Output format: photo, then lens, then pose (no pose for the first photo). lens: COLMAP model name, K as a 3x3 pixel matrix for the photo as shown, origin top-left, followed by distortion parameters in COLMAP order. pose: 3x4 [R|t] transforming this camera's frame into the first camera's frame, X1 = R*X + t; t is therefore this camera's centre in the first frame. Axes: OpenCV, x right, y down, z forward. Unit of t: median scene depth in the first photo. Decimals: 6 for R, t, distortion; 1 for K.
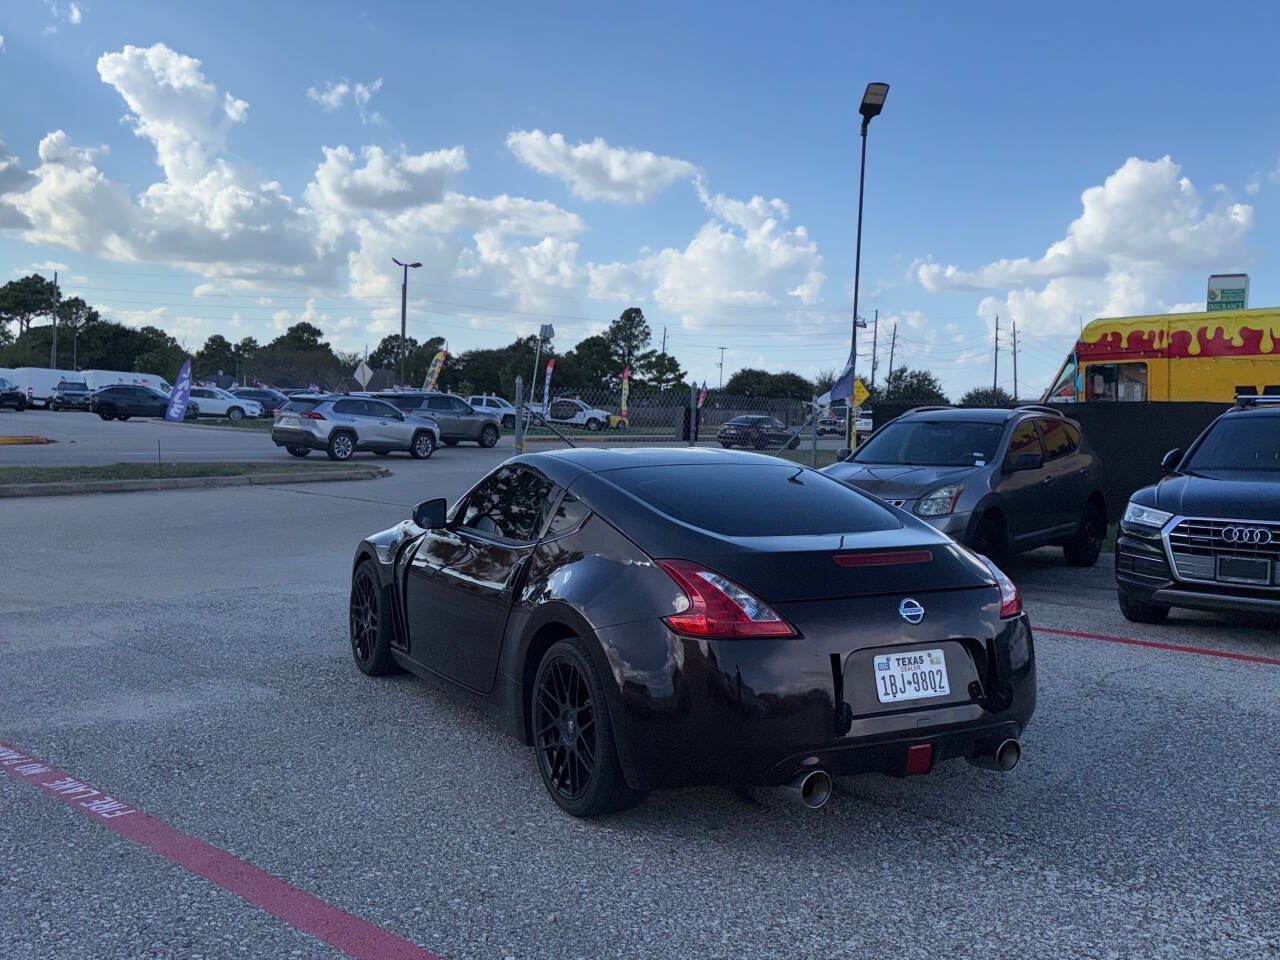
lens RADIAL K [[1212.6, 0, 640.0], [0, 1212.6, 480.0], [0, 0, 1]] dist [0.193979, -0.399480]
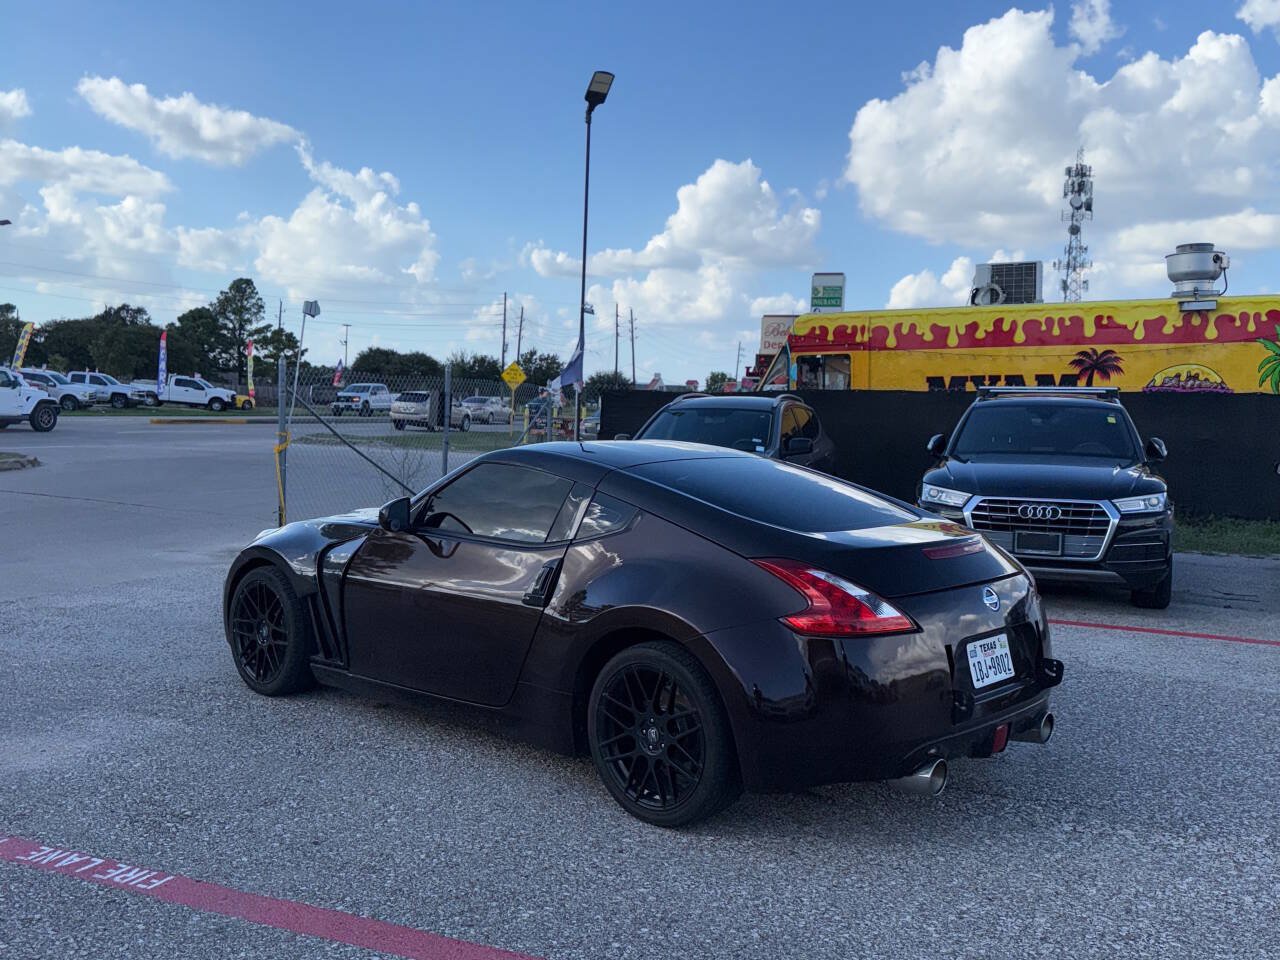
lens RADIAL K [[1212.6, 0, 640.0], [0, 1212.6, 480.0], [0, 0, 1]] dist [0.193979, -0.399480]
pose [[0.946500, -0.018027, 0.322199, -0.097926], [0.012702, 0.999746, 0.018621, -0.004526], [-0.322453, -0.013532, 0.946489, 0.024904]]
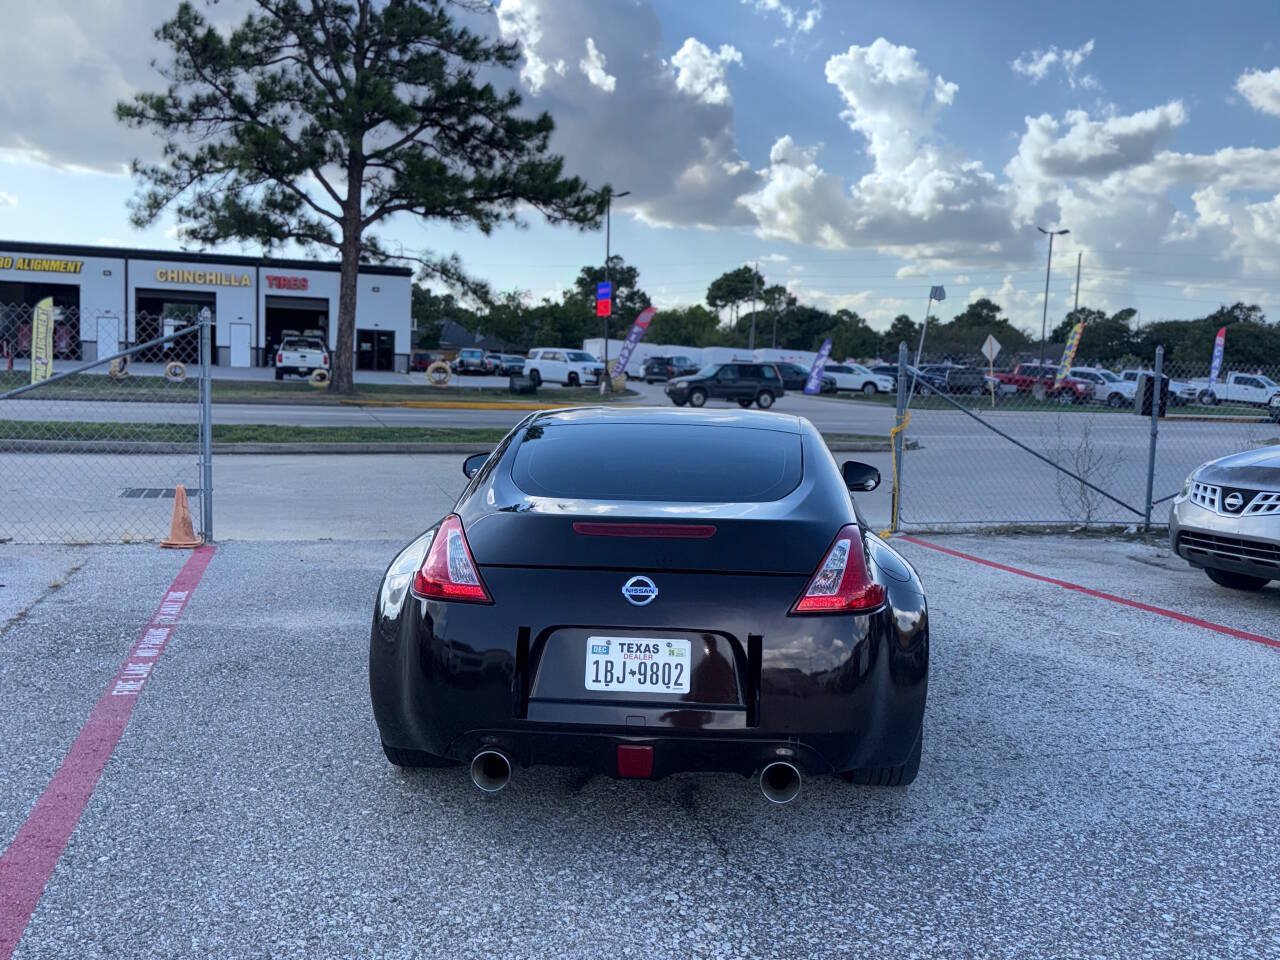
lens RADIAL K [[1202.6, 0, 640.0], [0, 1202.6, 480.0], [0, 0, 1]] dist [0.174690, -0.371257]
pose [[0.835384, 0.052188, -0.547184, 0.167043], [-0.042108, 0.998633, 0.030959, 0.000625], [0.548052, -0.002822, 0.836440, 0.071148]]
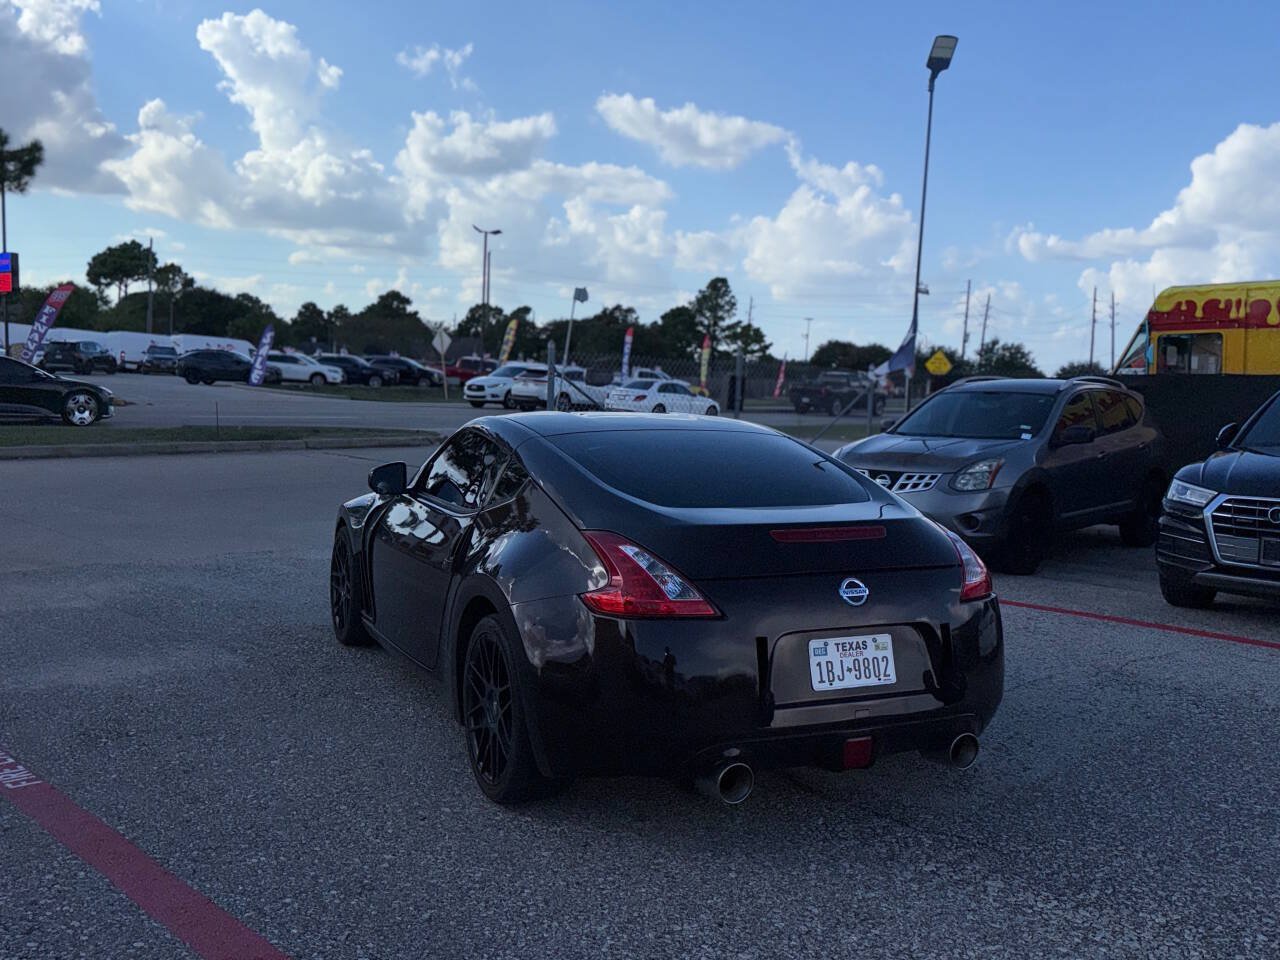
lens RADIAL K [[1206.5, 0, 660.3], [0, 1206.5, 506.6], [0, 0, 1]] dist [0.188141, -0.377205]
pose [[0.998066, 0.017605, -0.059611, 0.031972], [-0.014900, 0.998853, 0.045511, 0.001066], [0.060344, -0.044535, 0.997184, 0.022958]]
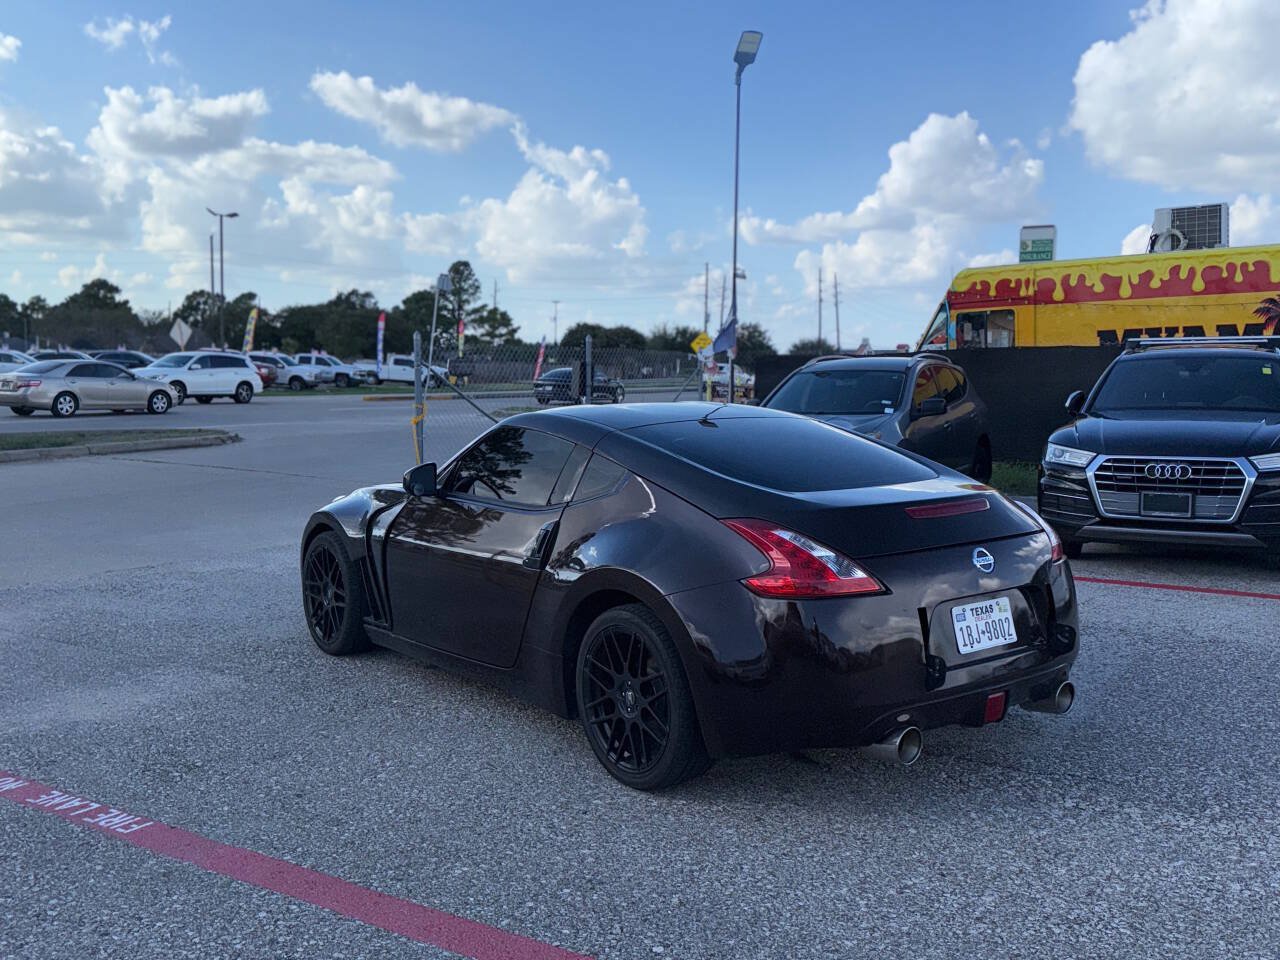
lens RADIAL K [[1209.6, 0, 664.9], [0, 1209.6, 481.6], [0, 0, 1]] dist [0.206217, -0.440316]
pose [[0.985633, -0.037425, 0.164703, -0.047282], [0.031045, 0.998671, 0.041142, -0.001344], [-0.166024, -0.035437, 0.985485, 0.016924]]
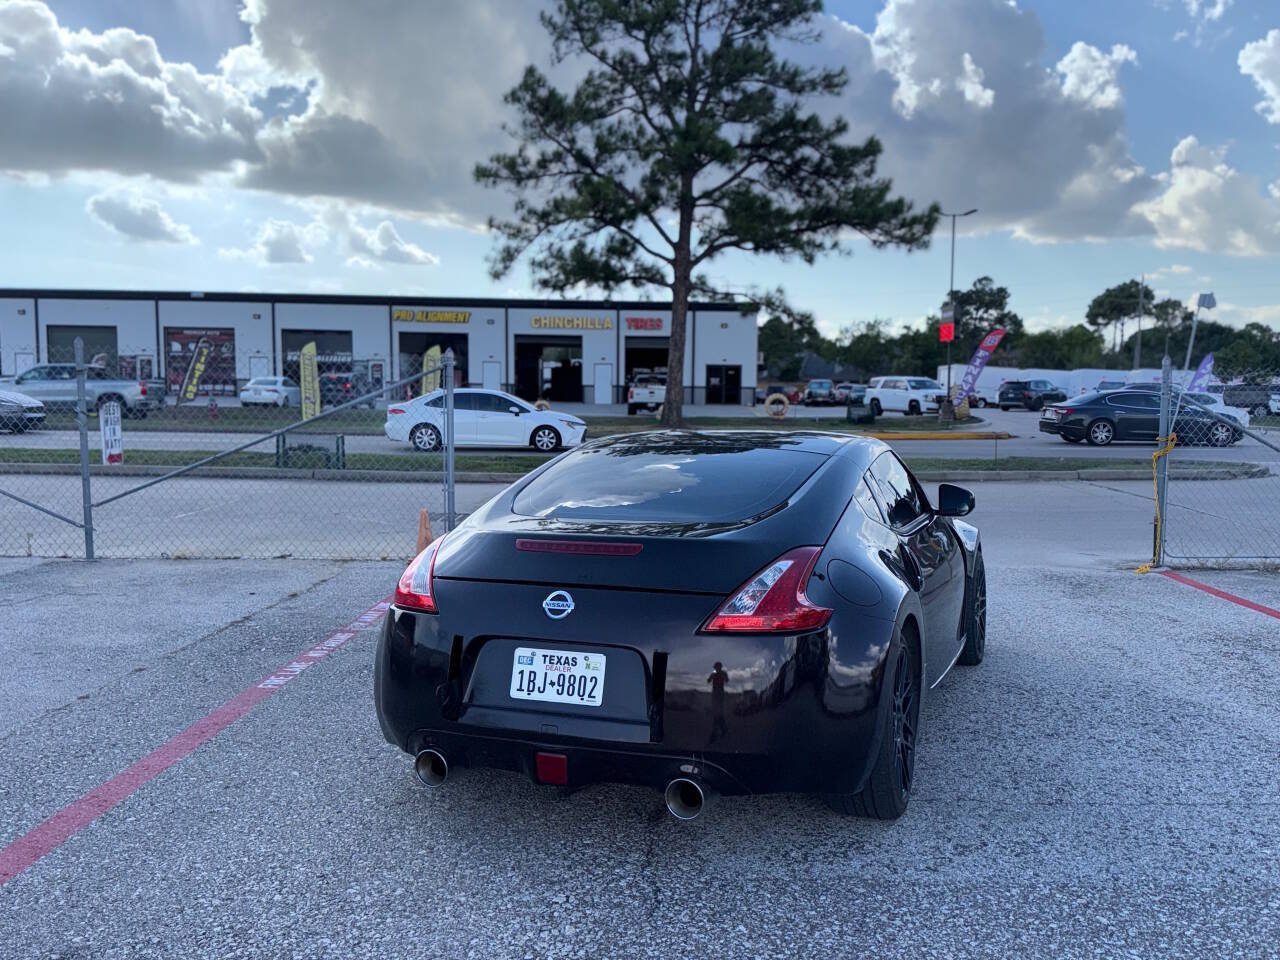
lens RADIAL K [[1199.4, 0, 644.3], [0, 1199.4, 515.5], [0, 0, 1]] dist [0.183518, -0.363901]
pose [[0.627227, 0.059530, -0.776558, 0.229844], [-0.037204, 0.998226, 0.046474, -0.000303], [0.777948, -0.000259, 0.628329, 0.121874]]
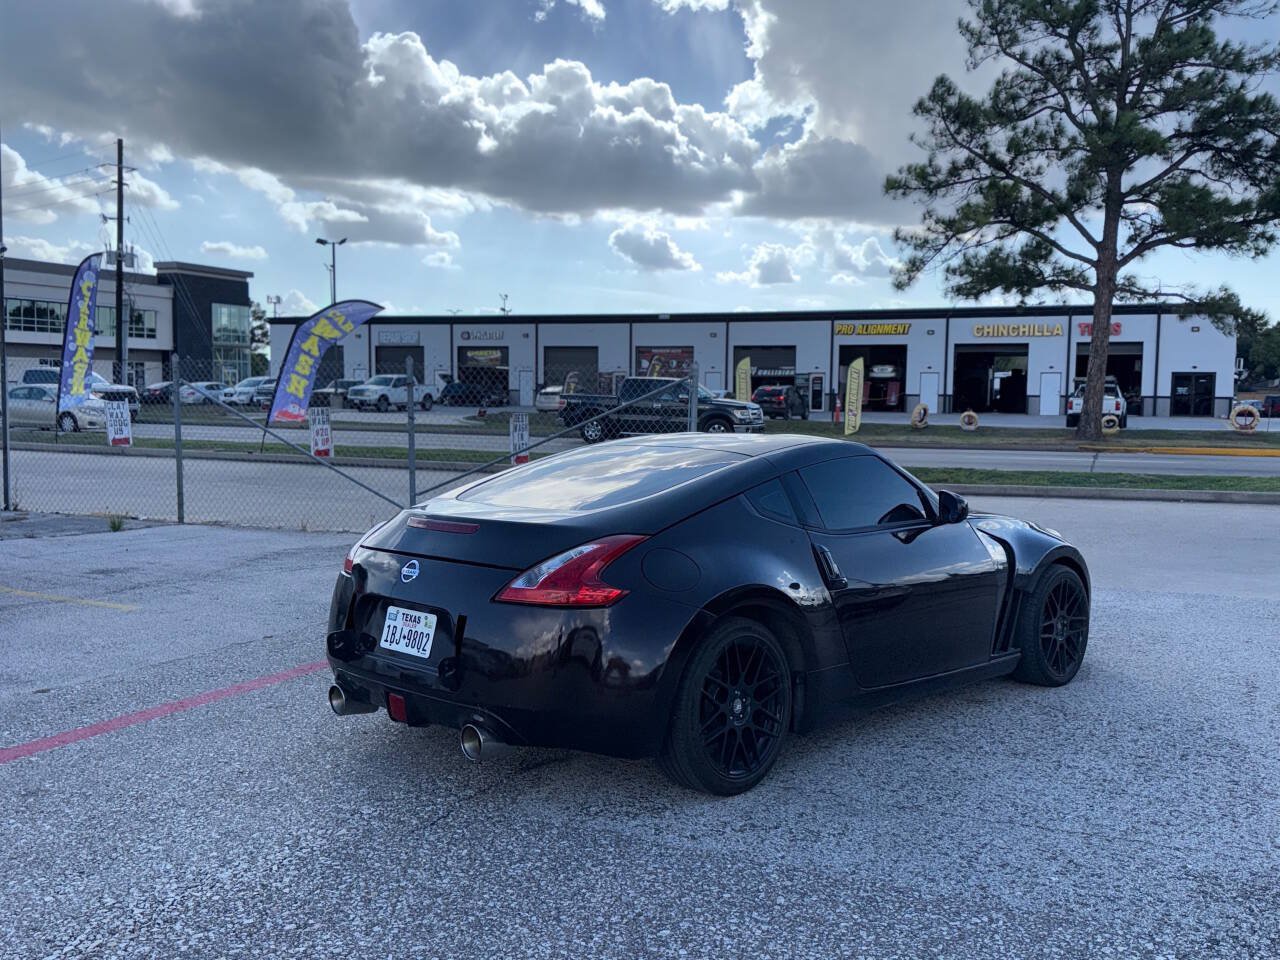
lens RADIAL K [[1196.4, 0, 640.0], [0, 1196.4, 480.0], [0, 0, 1]] dist [0.249422, -0.455991]
pose [[0.268137, 0.042759, -0.962431, 0.314448], [-0.060746, 0.997777, 0.027405, -0.003191], [0.961464, 0.051116, 0.270138, 0.221444]]
